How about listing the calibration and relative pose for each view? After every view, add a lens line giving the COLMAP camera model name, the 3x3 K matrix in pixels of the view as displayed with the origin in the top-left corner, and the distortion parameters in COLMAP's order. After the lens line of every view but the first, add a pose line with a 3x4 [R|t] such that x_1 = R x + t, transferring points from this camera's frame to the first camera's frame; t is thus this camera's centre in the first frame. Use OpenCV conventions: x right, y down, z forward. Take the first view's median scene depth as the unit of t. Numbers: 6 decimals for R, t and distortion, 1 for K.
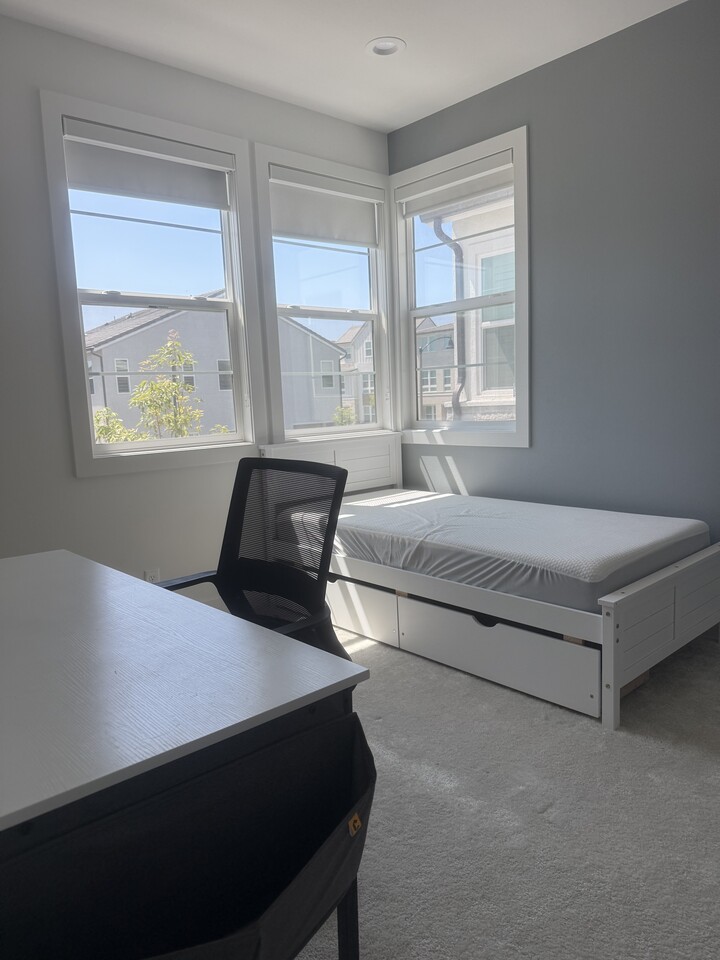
lens RADIAL K [[671.9, 0, 359.4], [0, 671.9, 487.4], [0, 0, 1]] dist [0.029547, -0.040959]
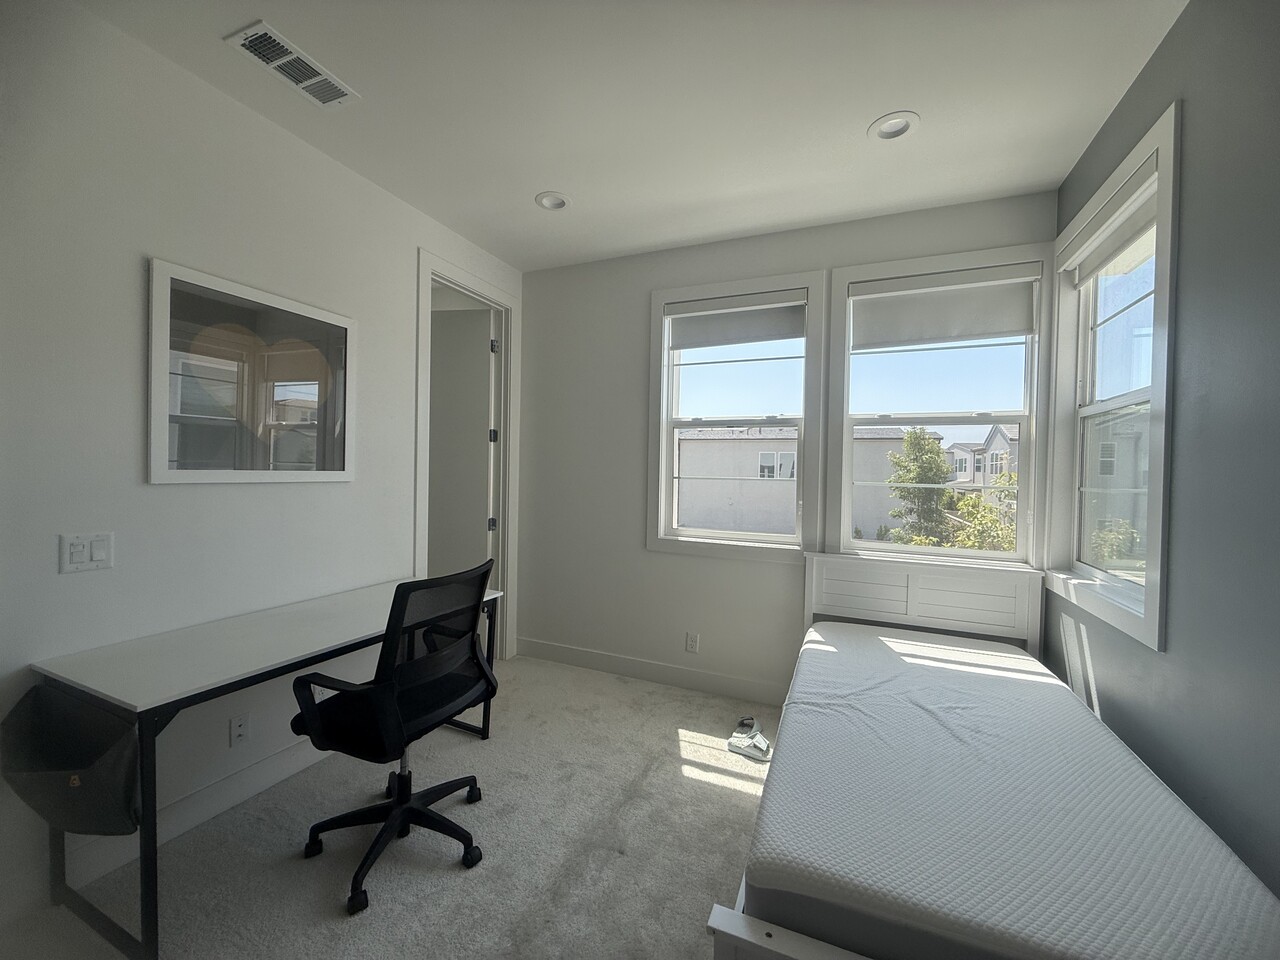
lens RADIAL K [[505.9, 0, 635.7], [0, 505.9, 479.6], [0, 0, 1]] dist [-0.001834, 0.000676]
pose [[0.422004, 0.063772, -0.904348, 0.659195], [-0.167292, 0.985870, -0.008545, -0.184802], [0.891025, 0.154896, 0.426710, 0.634308]]
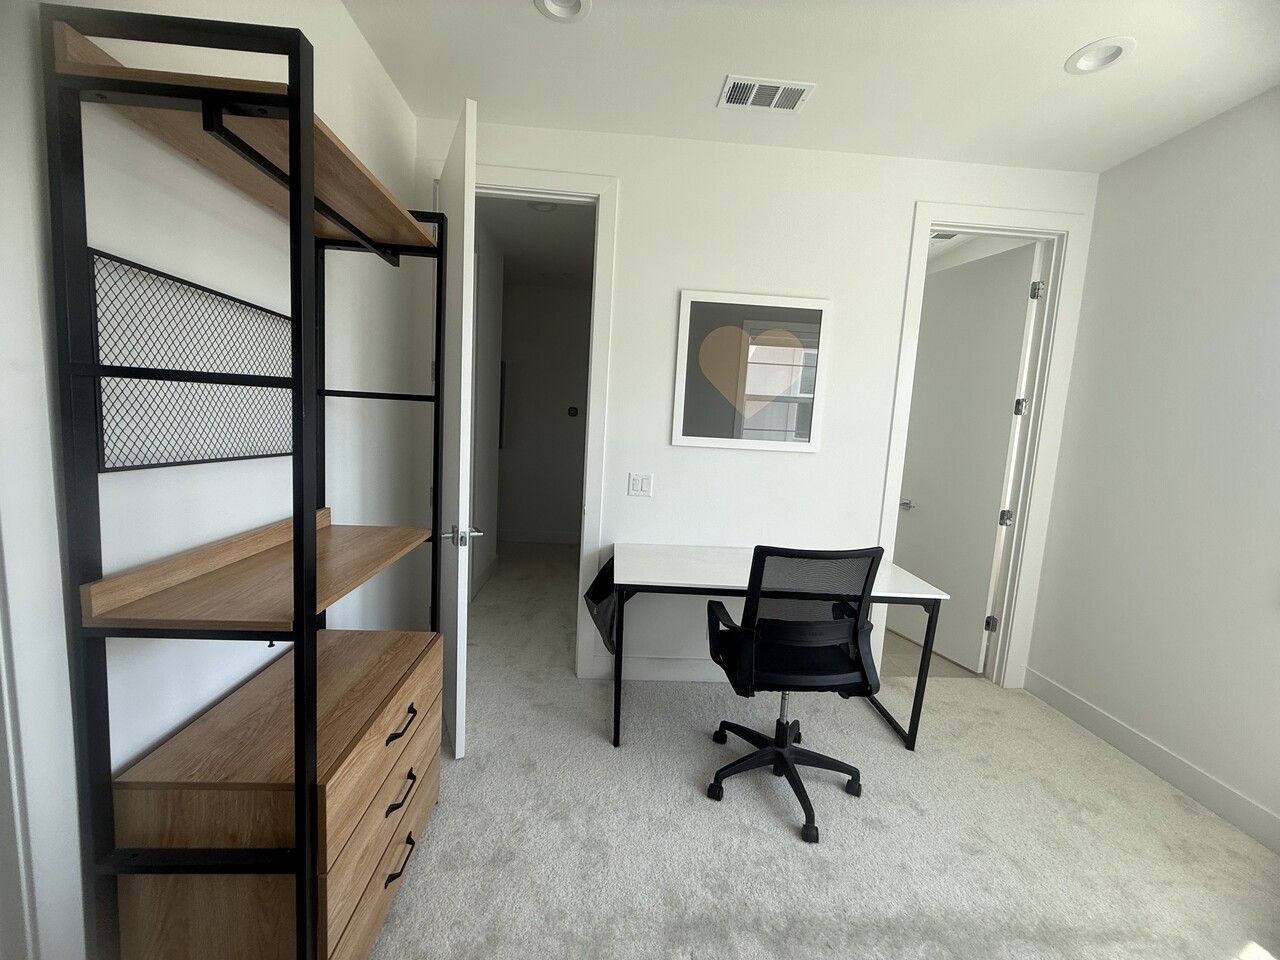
lens RADIAL K [[505.9, 0, 638.2], [0, 505.9, 480.6], [0, 0, 1]] dist [-0.001834, 0.000676]
pose [[-0.625074, 0.097233, -0.774486, 0.609938], [-0.140364, 0.962035, 0.234064, -0.236479], [0.767841, 0.255017, -0.587695, 0.905442]]
